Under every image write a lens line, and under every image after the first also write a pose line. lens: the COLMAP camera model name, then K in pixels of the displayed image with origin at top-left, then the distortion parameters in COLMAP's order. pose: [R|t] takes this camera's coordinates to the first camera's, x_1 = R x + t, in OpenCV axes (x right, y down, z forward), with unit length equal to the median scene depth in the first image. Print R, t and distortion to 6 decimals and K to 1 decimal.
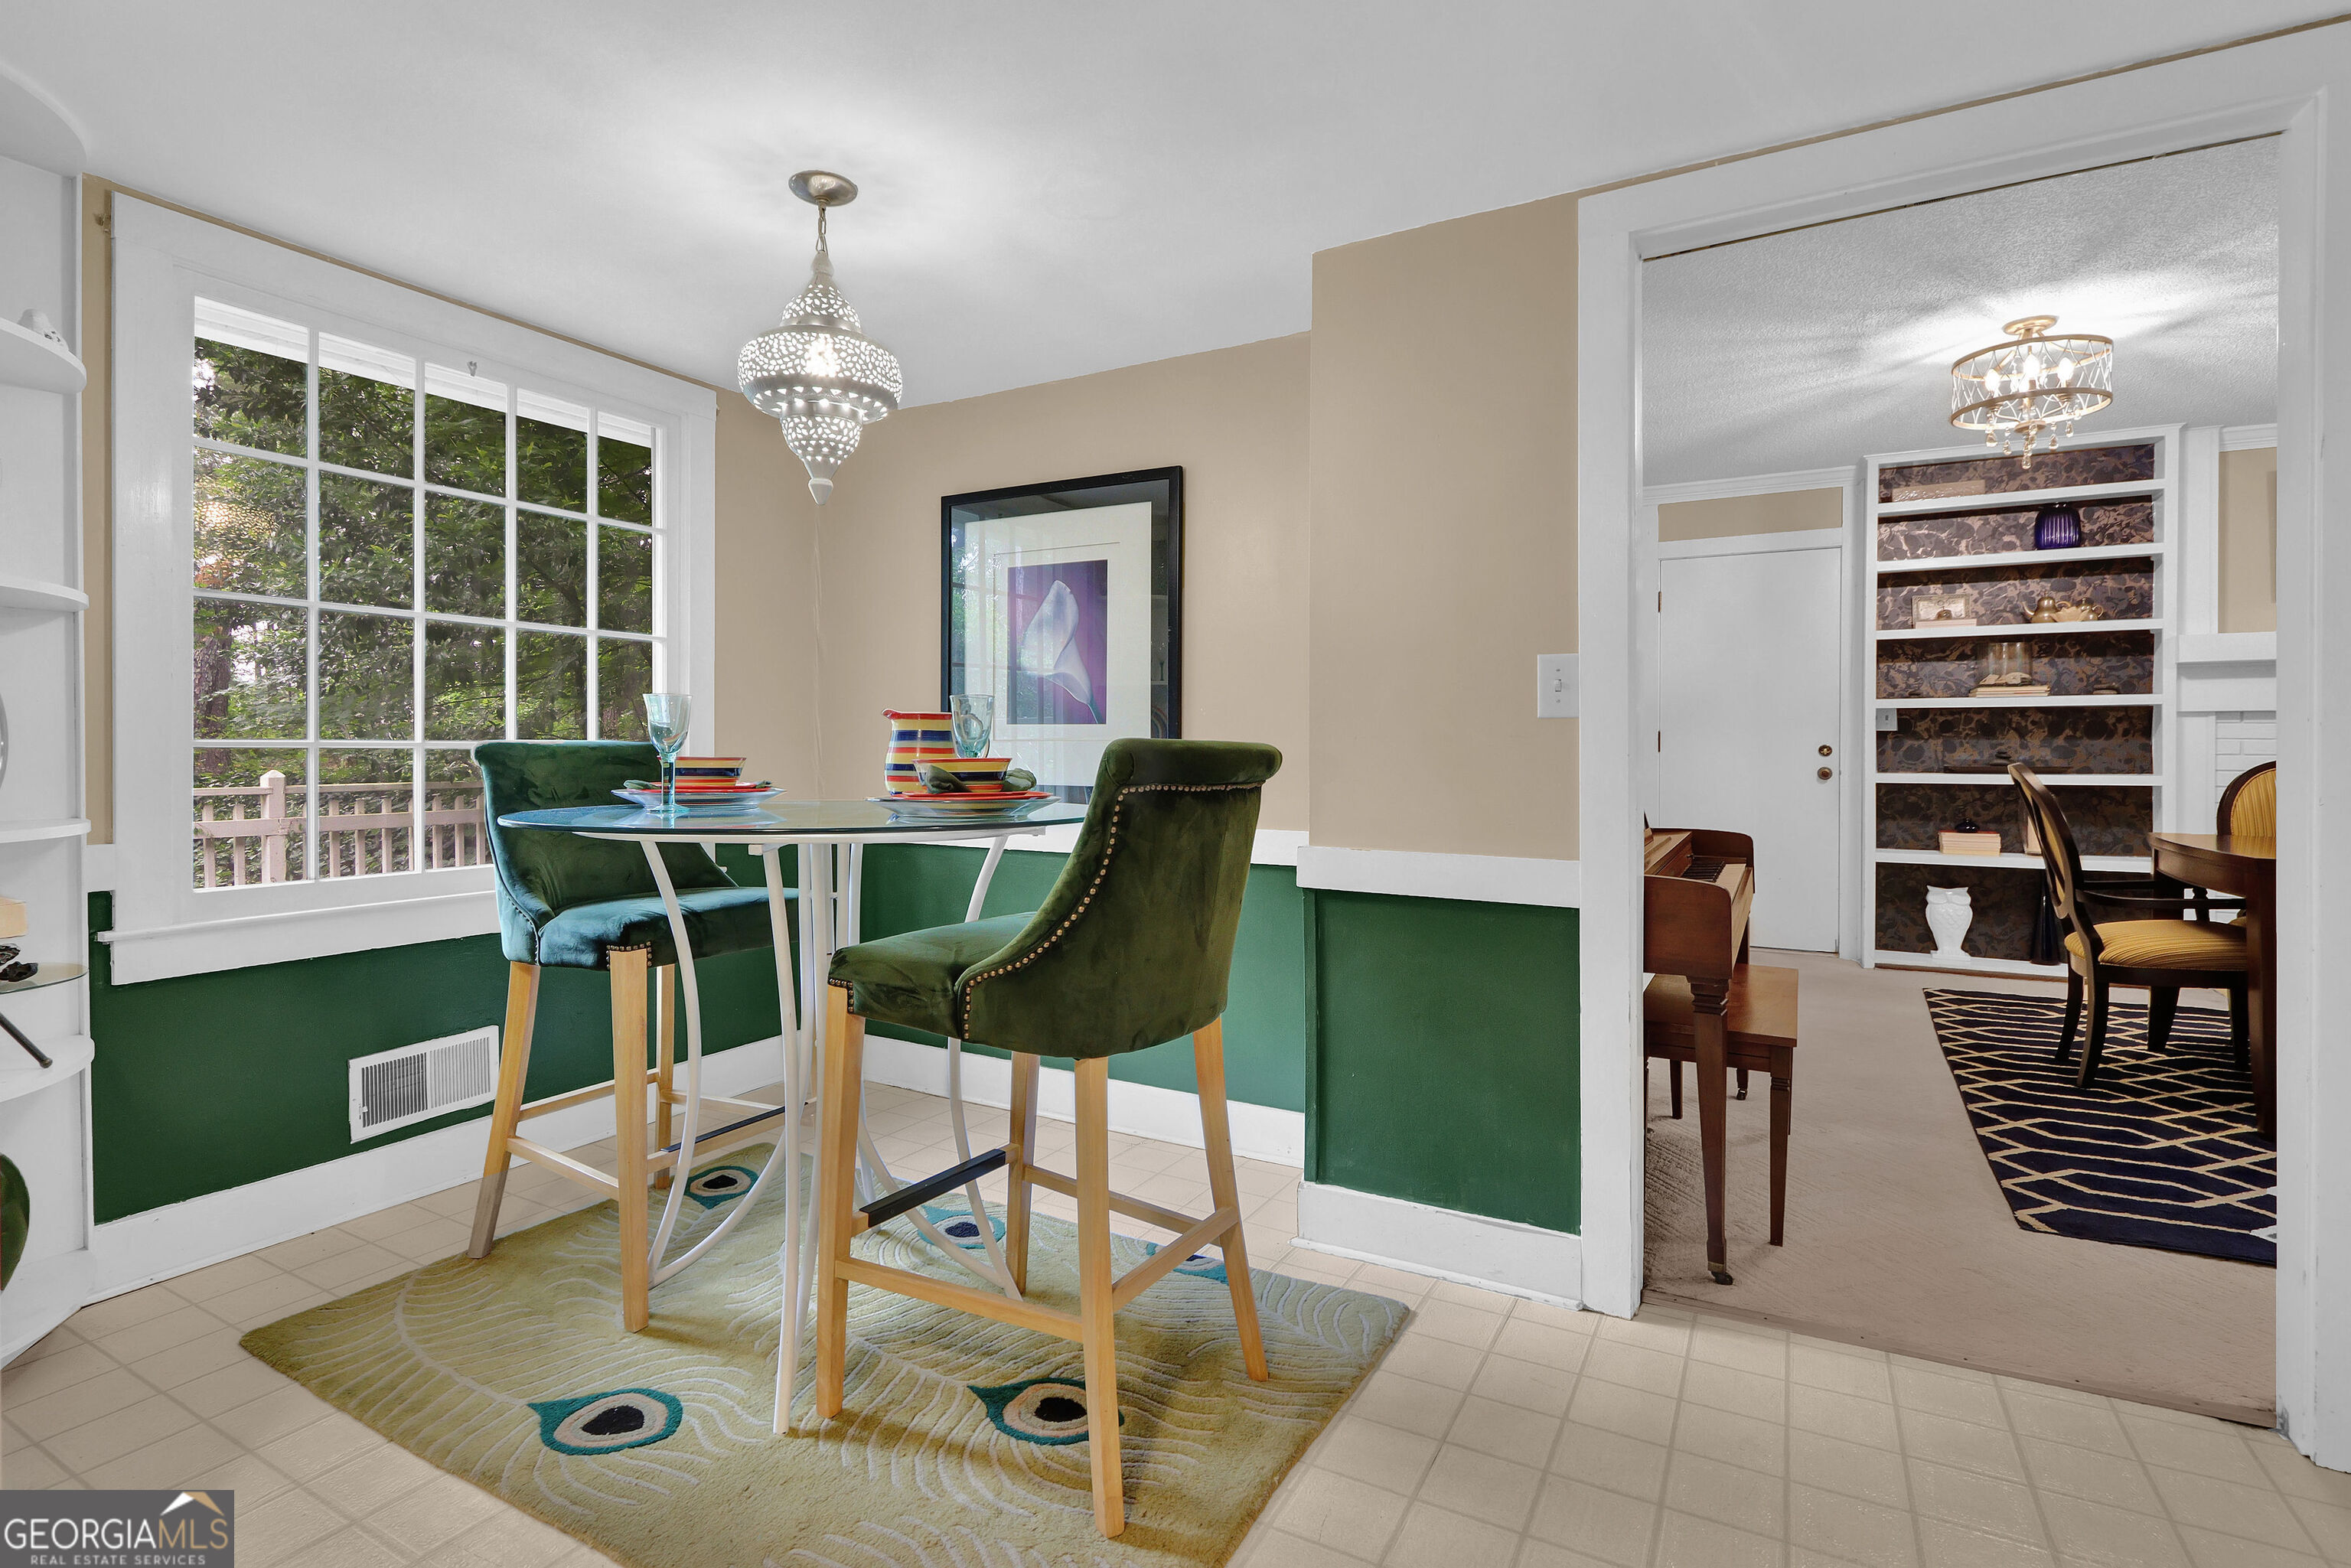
lens RADIAL K [[1133.2, 0, 1128.2], [0, 1133.2, 743.6], [0, 0, 1]] dist [-0.004438, 0.000537]
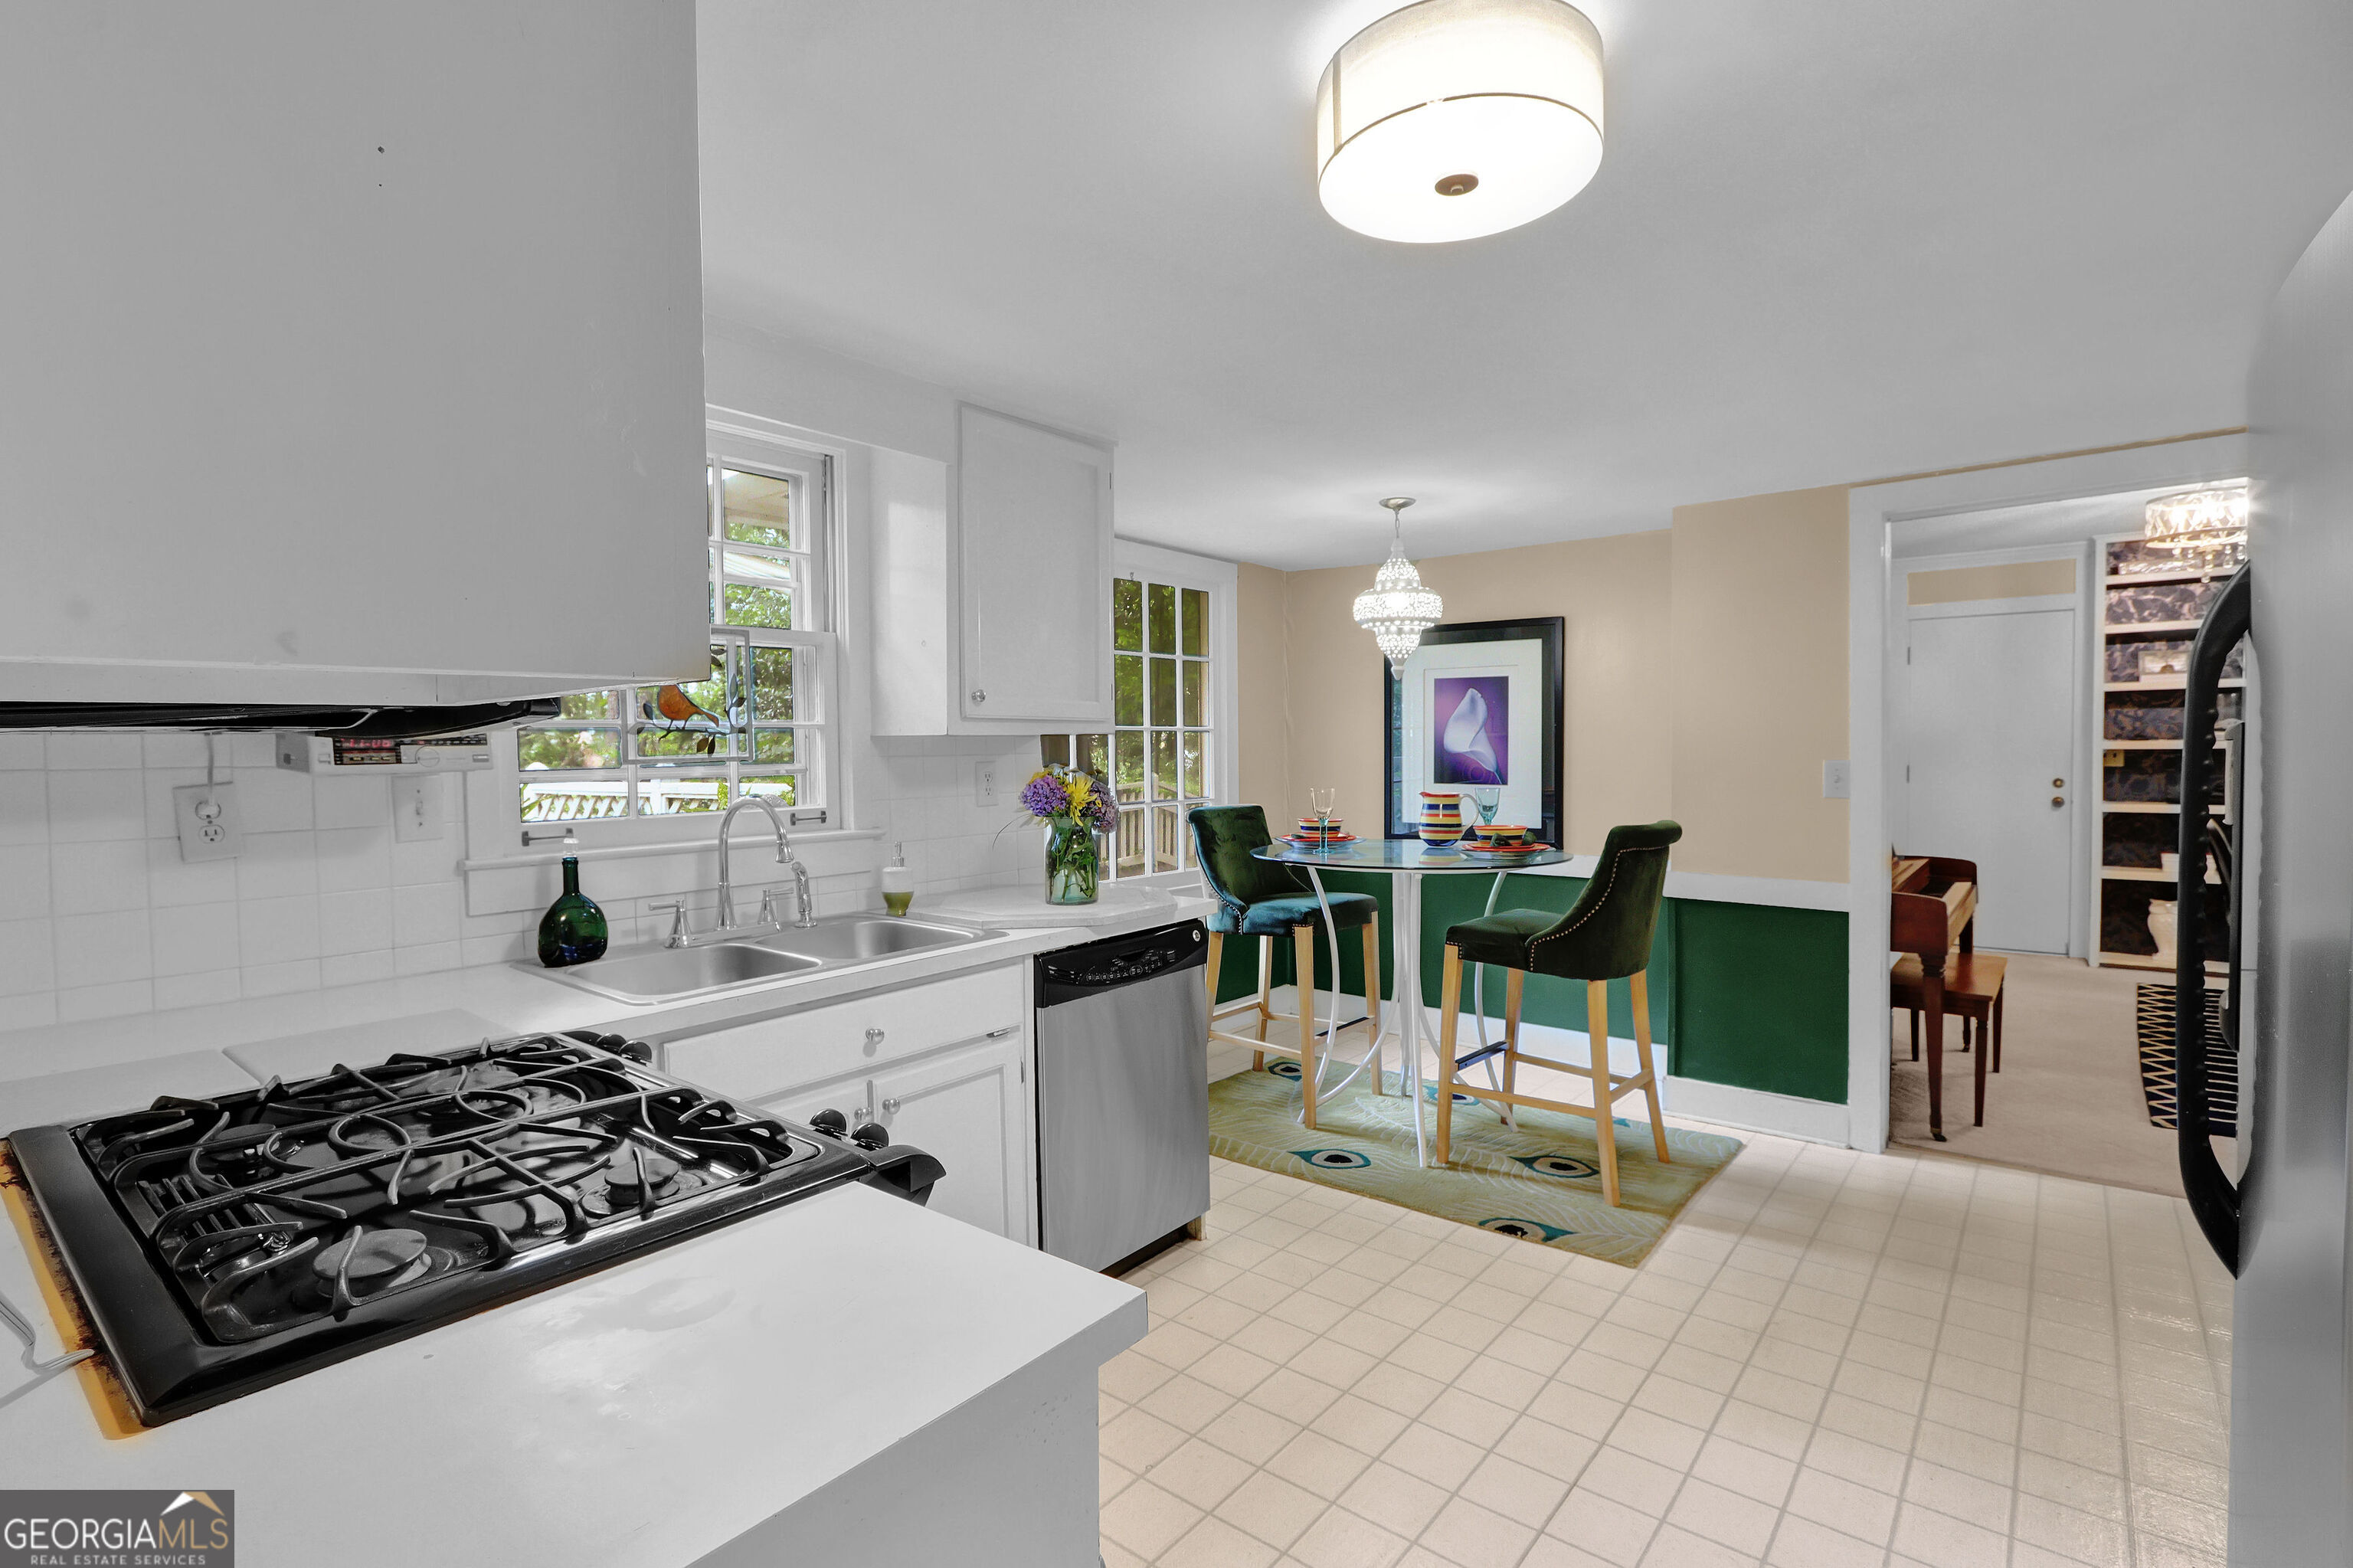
lens RADIAL K [[1126.7, 0, 1164.3], [0, 1126.7, 764.4], [0, 0, 1]] dist [-0.021029, 0.000942]
pose [[0.988365, -0.003438, -0.152063, -0.139688], [0.006182, 0.999826, 0.017578, -0.043146], [0.151976, -0.018314, 0.988214, -0.312004]]
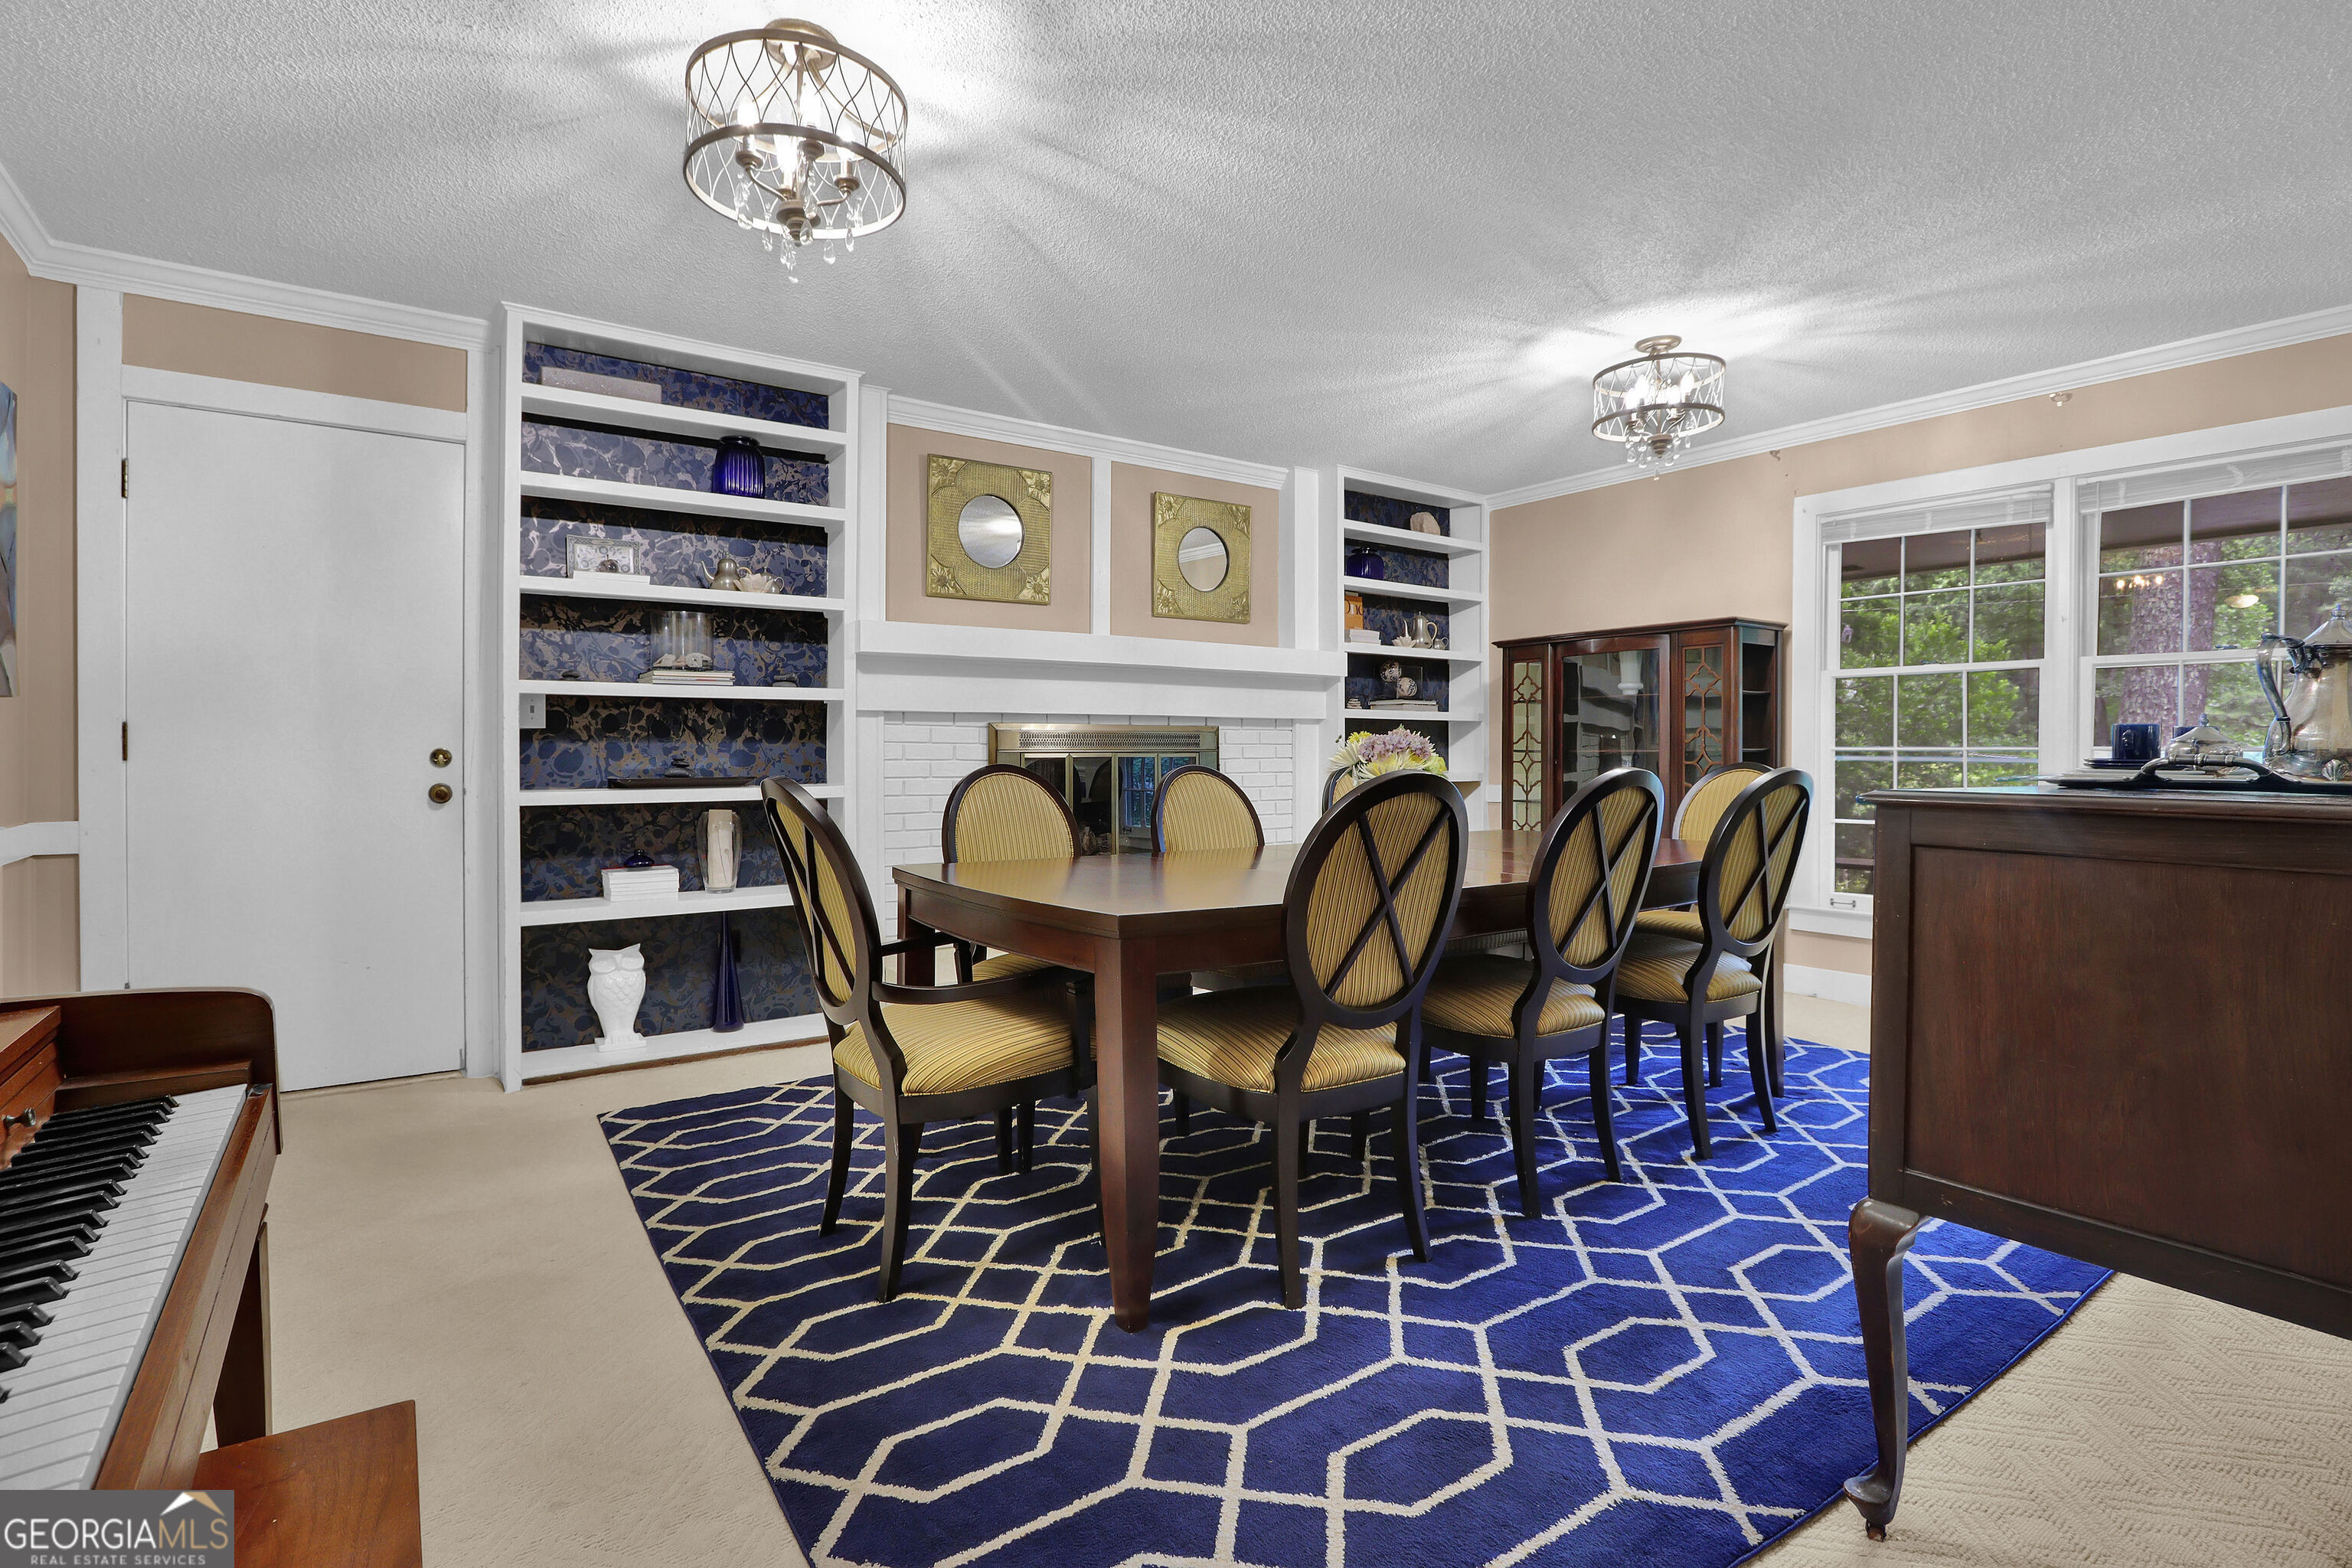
lens RADIAL K [[1126.2, 0, 1163.8], [0, 1126.2, 764.4], [0, 0, 1]] dist [-0.021029, 0.000942]
pose [[0.418427, -0.007074, 0.908223, 0.236829], [0.002960, 0.999975, 0.006425, 0.007748], [-0.908246, 0.000000, 0.418437, 0.404942]]
